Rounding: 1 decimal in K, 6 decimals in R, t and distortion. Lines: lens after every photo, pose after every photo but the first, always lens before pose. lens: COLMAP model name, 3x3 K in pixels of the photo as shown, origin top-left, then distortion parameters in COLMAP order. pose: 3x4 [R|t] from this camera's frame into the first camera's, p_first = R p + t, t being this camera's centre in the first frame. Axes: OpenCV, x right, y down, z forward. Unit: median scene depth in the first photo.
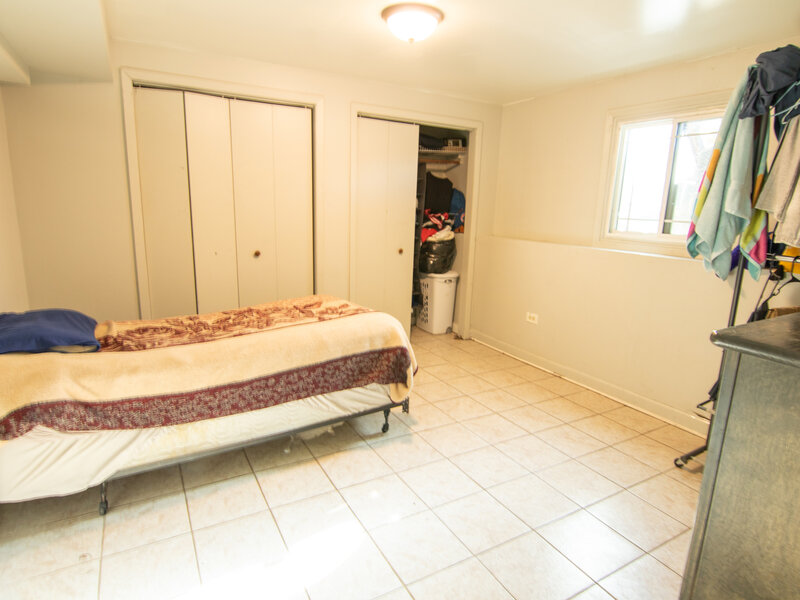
lens RADIAL K [[455.5, 0, 400.3], [0, 455.5, 301.6], [0, 0, 1]] dist [-0.002012, -0.016818]
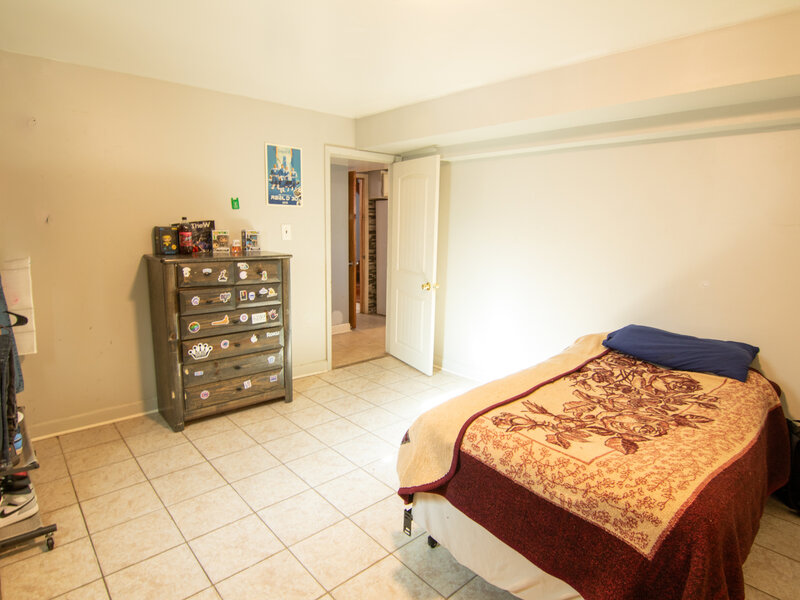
lens RADIAL K [[455.5, 0, 400.3], [0, 455.5, 301.6], [0, 0, 1]] dist [-0.002012, -0.016818]
pose [[-0.976401, -0.011967, -0.215634, 0.194484], [-0.091103, 0.928100, 0.361013, -0.366452], [0.195809, 0.372138, -0.907288, 1.646356]]
